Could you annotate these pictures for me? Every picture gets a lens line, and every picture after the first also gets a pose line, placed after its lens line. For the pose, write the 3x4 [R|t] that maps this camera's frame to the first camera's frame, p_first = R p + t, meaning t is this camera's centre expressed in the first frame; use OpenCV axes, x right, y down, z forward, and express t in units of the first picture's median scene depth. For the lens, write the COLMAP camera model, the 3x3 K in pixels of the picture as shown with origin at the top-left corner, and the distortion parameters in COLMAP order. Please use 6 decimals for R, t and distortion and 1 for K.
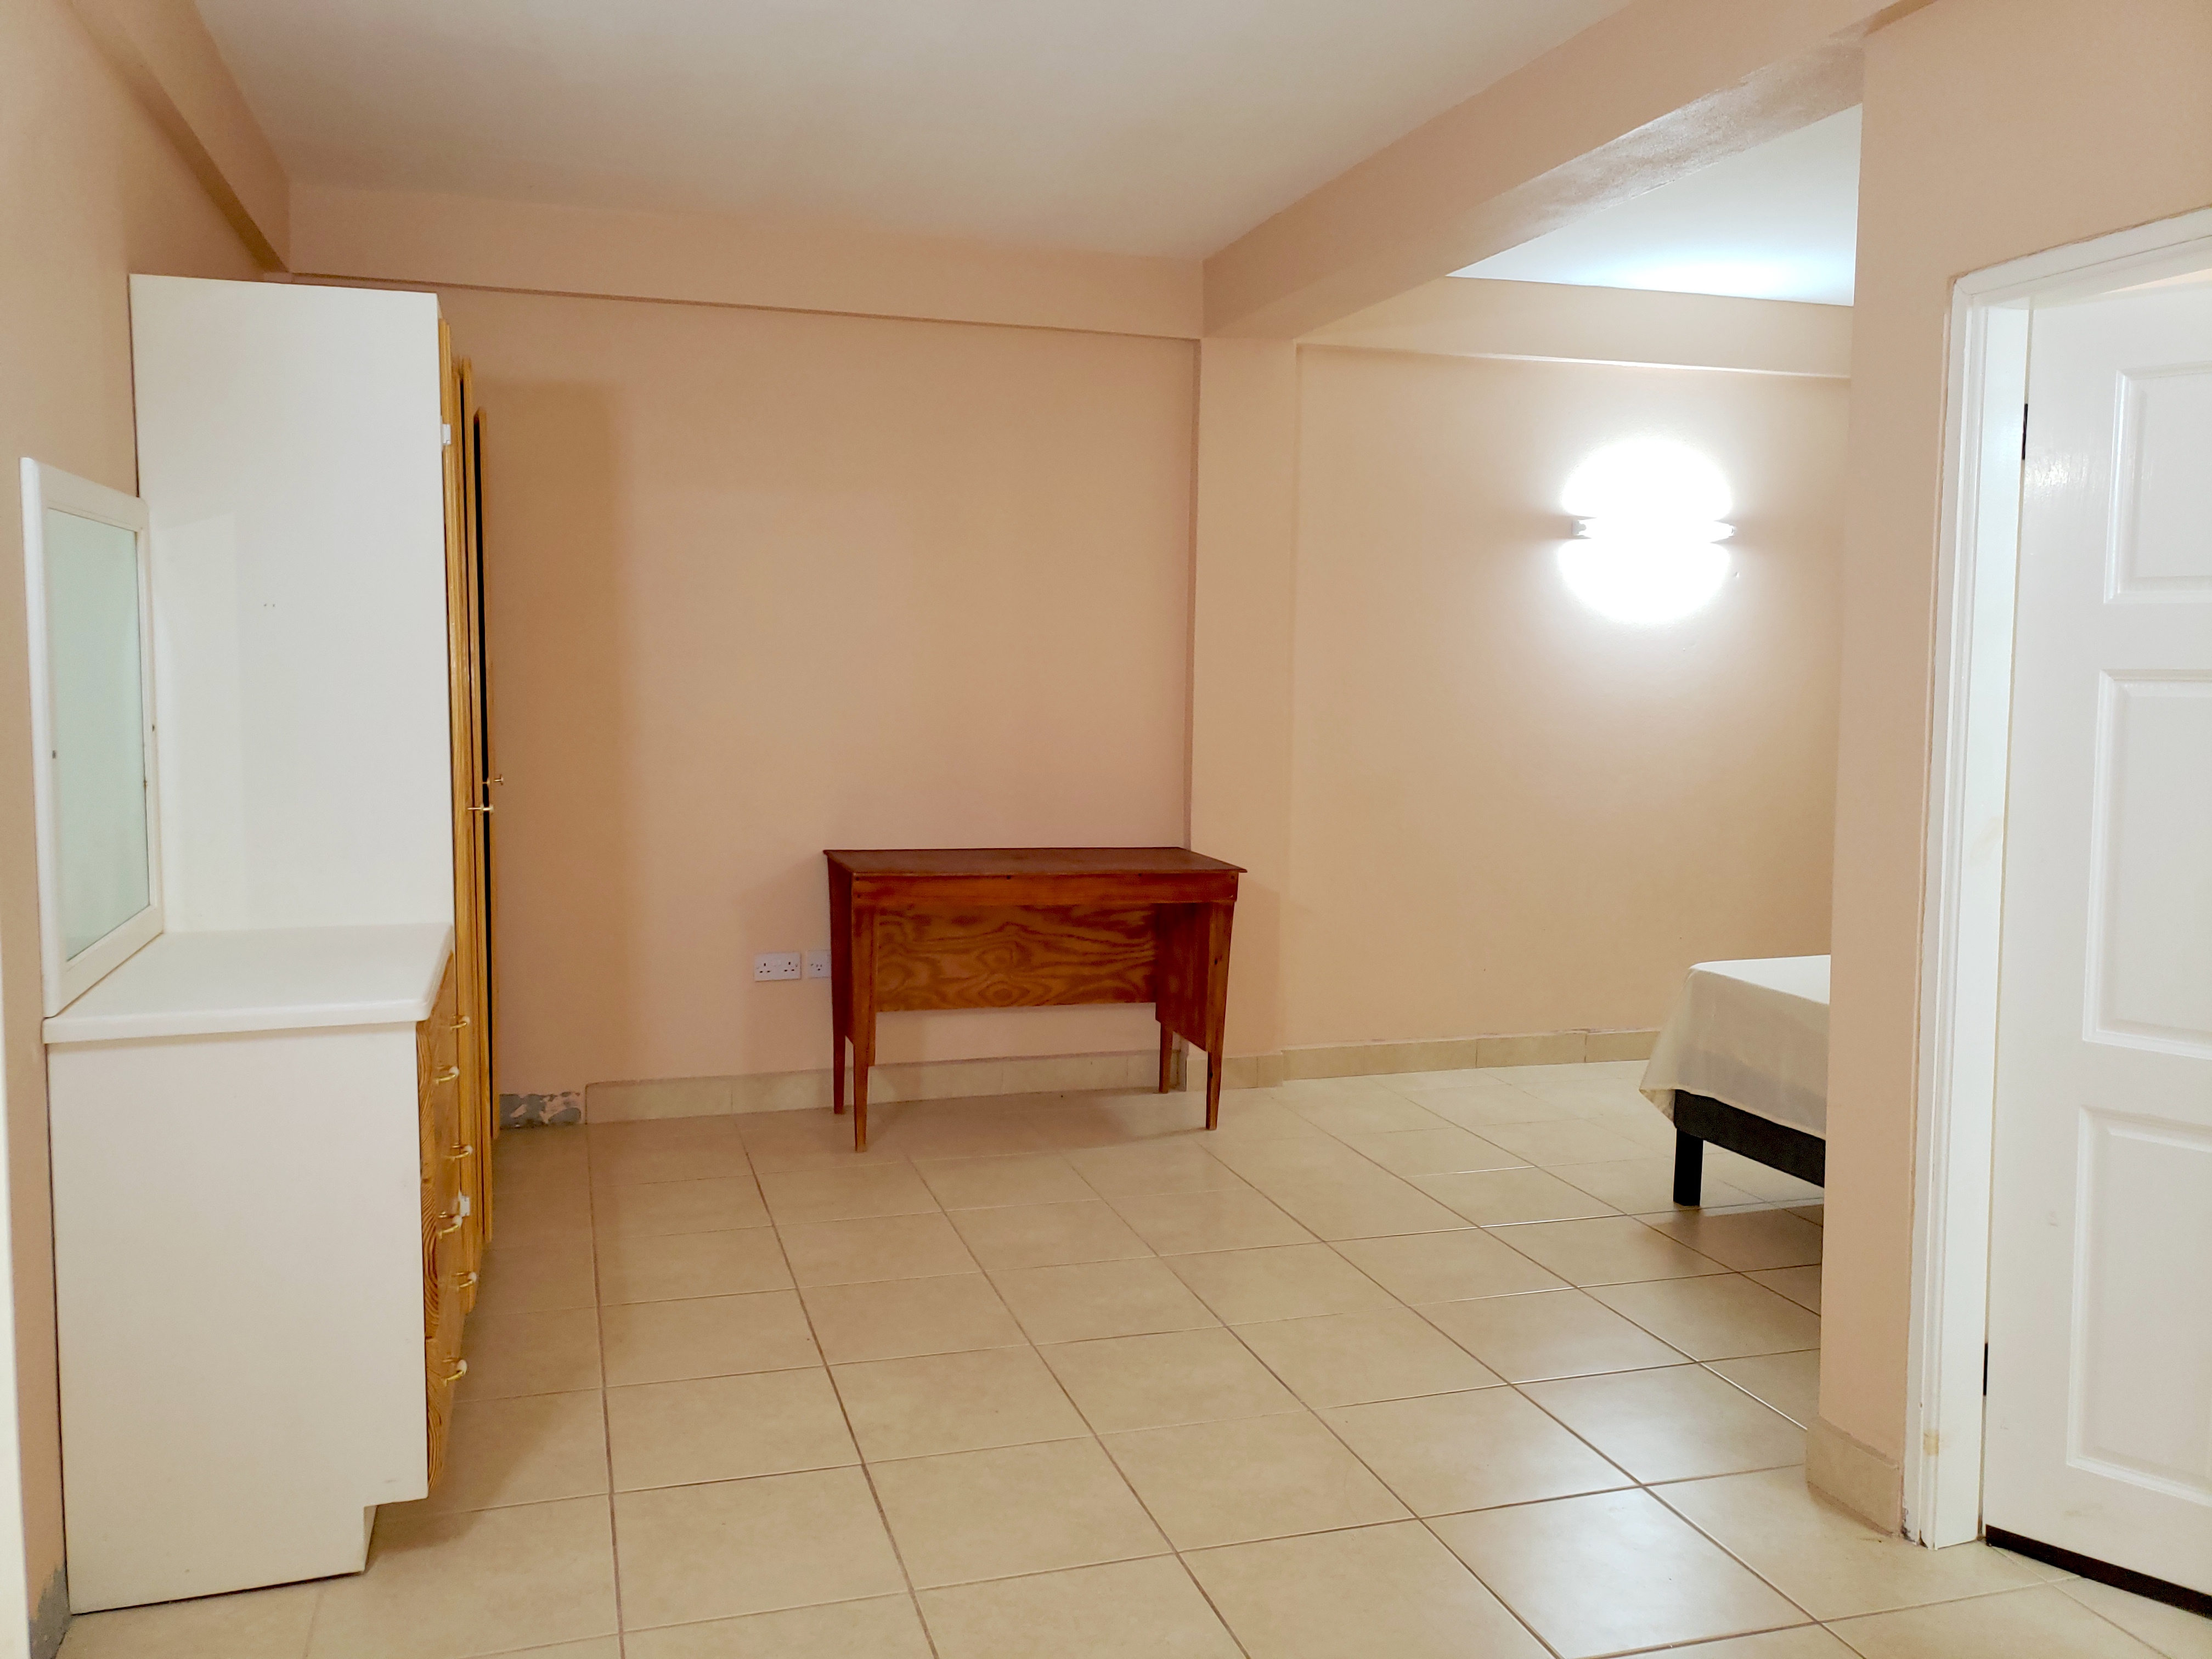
lens RADIAL K [[1716.2, 0, 1100.1], [0, 1716.2, 821.3], [0, 0, 1]] dist [0.053551, -0.085110]
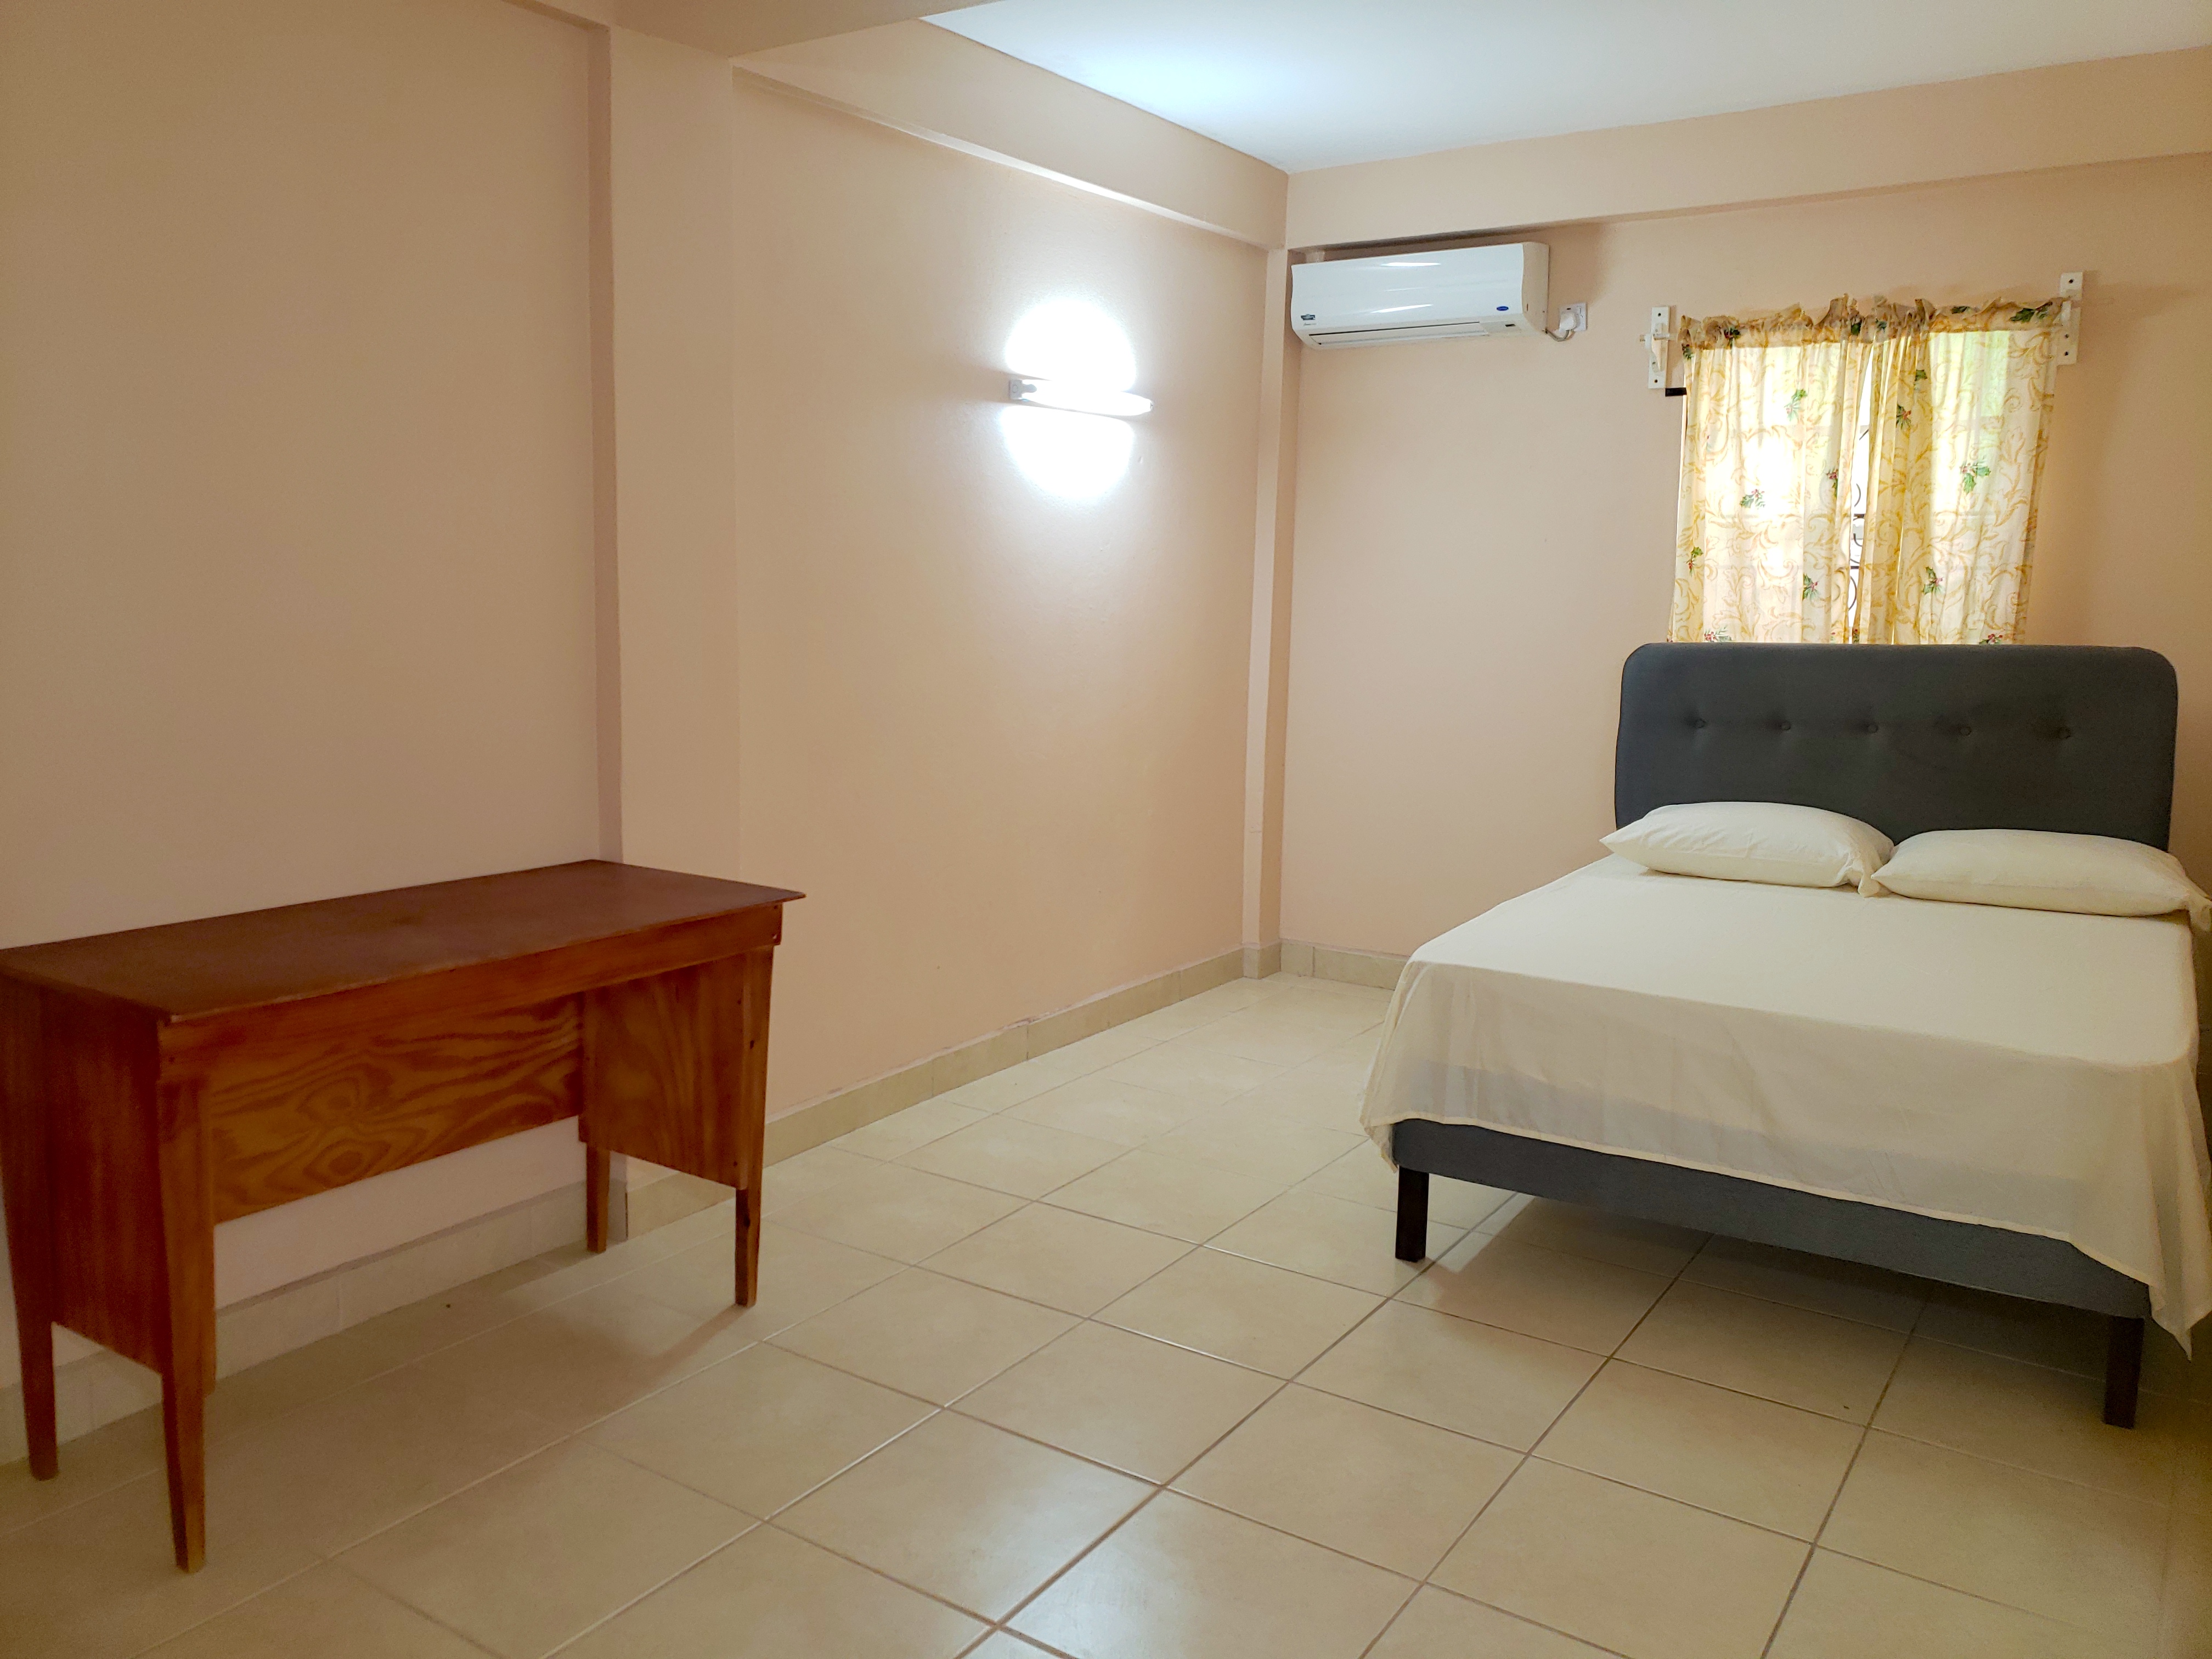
lens RADIAL K [[1716.2, 0, 1145.7], [0, 1716.2, 794.0], [0, 0, 1]] dist [0.053551, -0.085110]
pose [[0.776260, -0.083623, 0.624842, -0.196036], [0.055187, 0.996372, 0.064785, -0.040476], [-0.627993, -0.015807, 0.778059, 0.400897]]
